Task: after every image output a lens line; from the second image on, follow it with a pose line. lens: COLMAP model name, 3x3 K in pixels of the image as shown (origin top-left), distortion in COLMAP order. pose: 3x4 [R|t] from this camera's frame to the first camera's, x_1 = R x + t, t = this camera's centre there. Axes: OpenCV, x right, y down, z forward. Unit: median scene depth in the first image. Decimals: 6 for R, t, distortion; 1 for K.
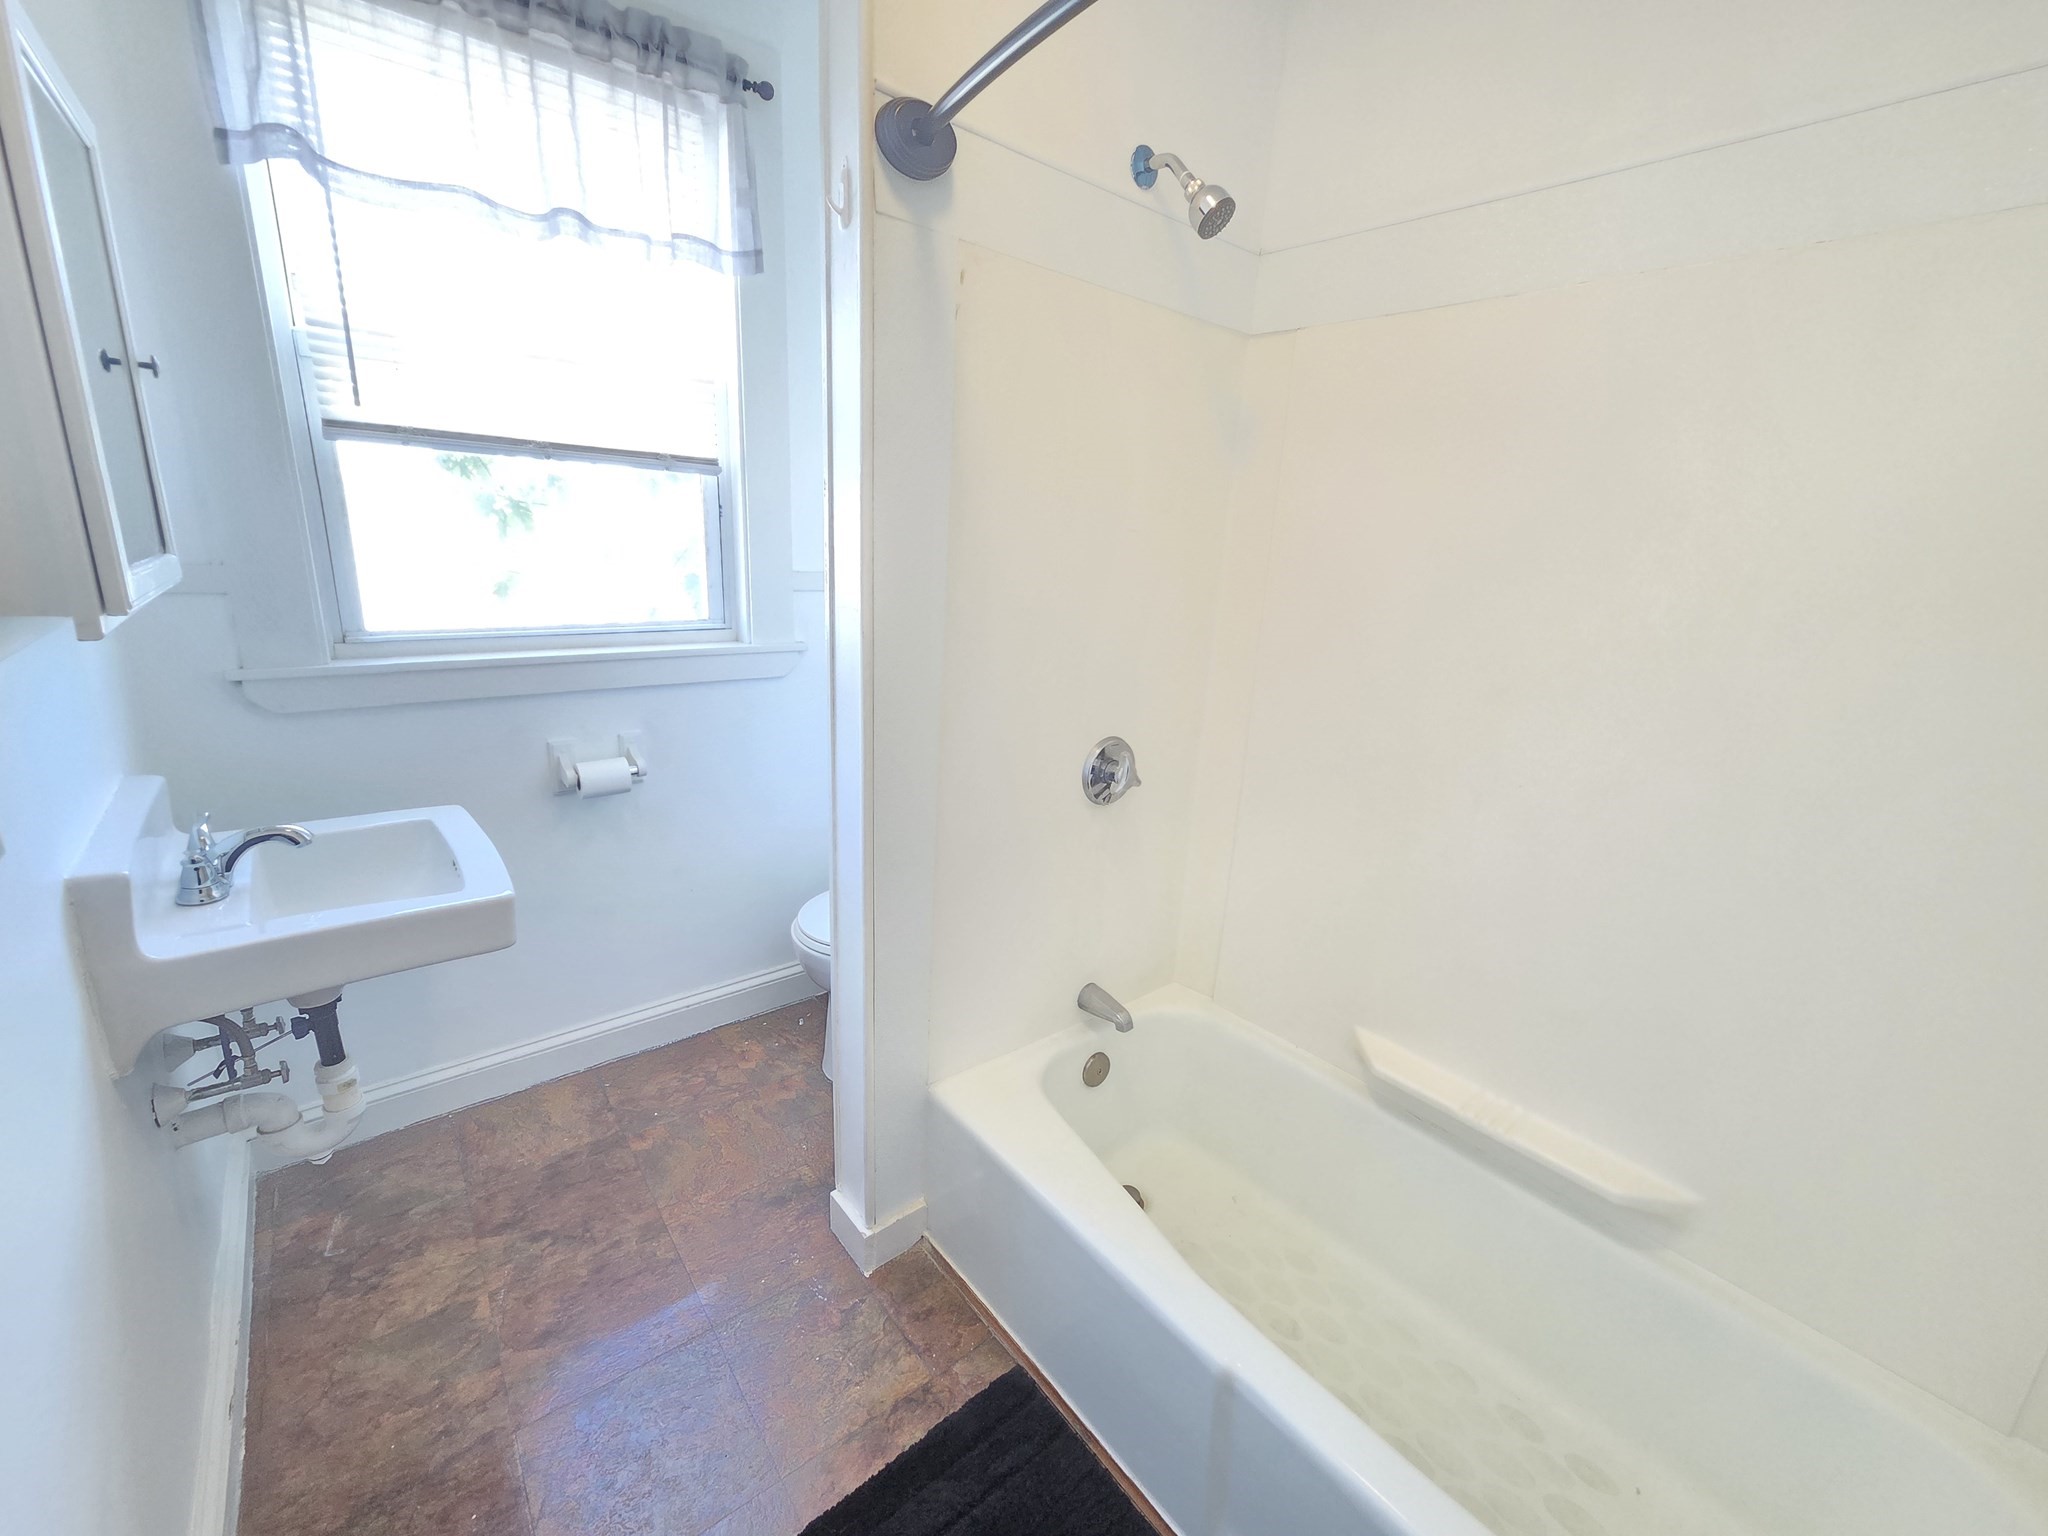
lens RADIAL K [[827.9, 0, 1024.1], [0, 827.9, 763.5], [0, 0, 1]] dist [0.000347, -0.000379]
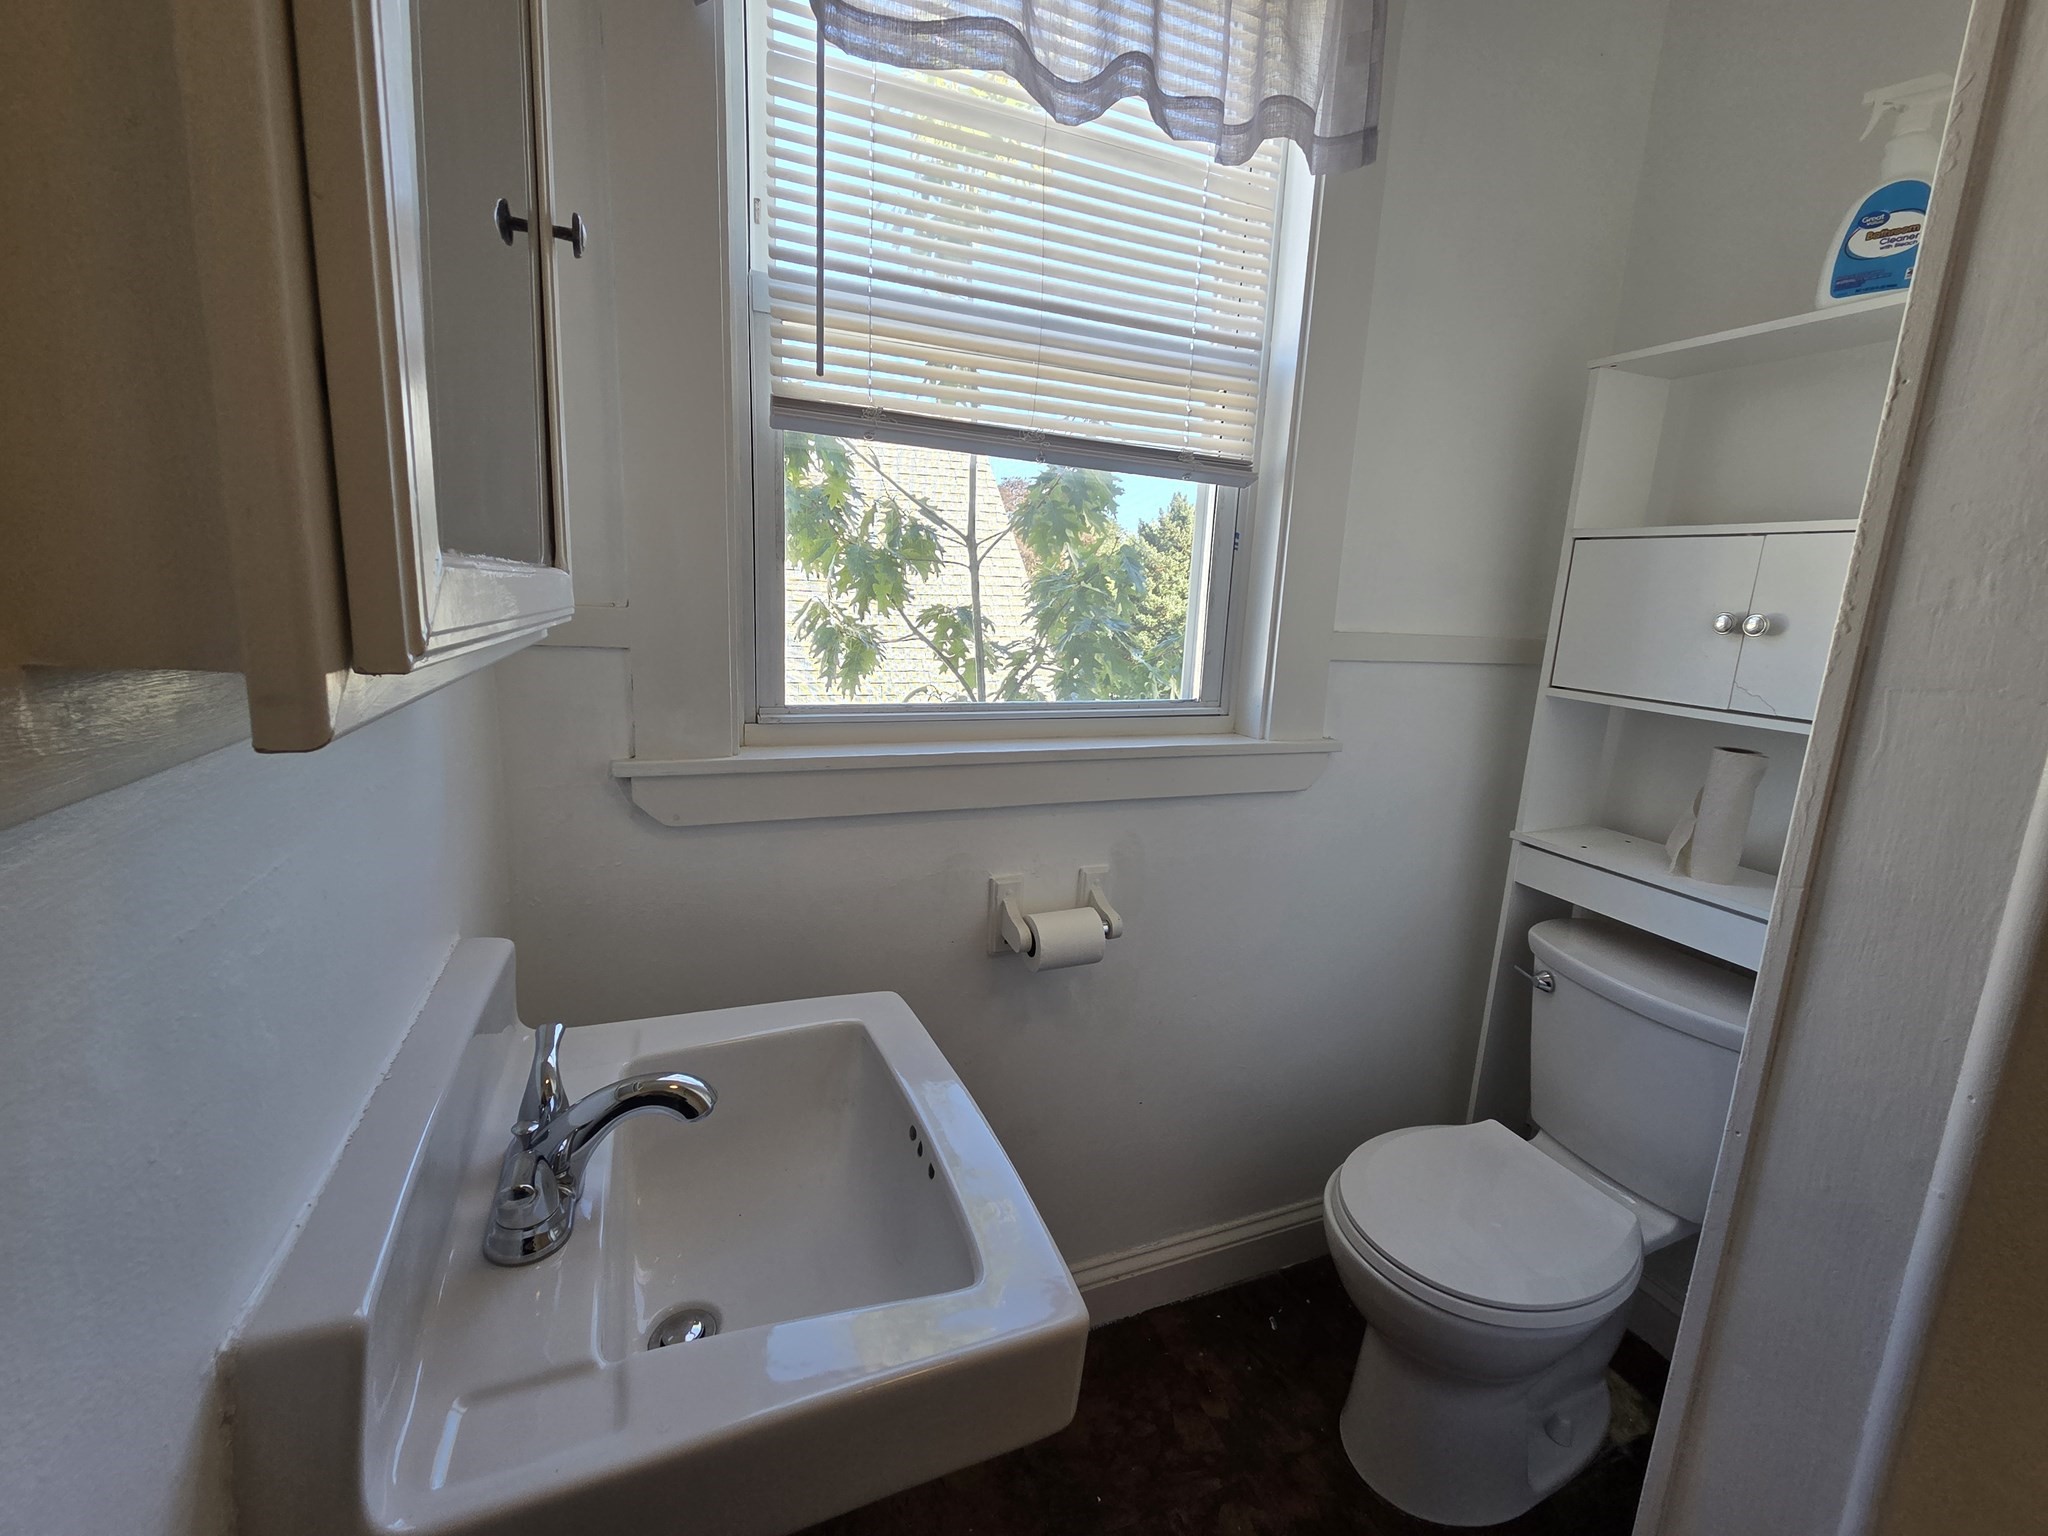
lens RADIAL K [[827.9, 0, 1024.1], [0, 827.9, 763.5], [0, 0, 1]] dist [0.000347, -0.000379]
pose [[0.954863, 0.045631, -0.293521, -0.442179], [-0.073320, 0.993762, -0.084029, -0.079000], [0.287856, 0.101757, 0.952252, 0.448590]]
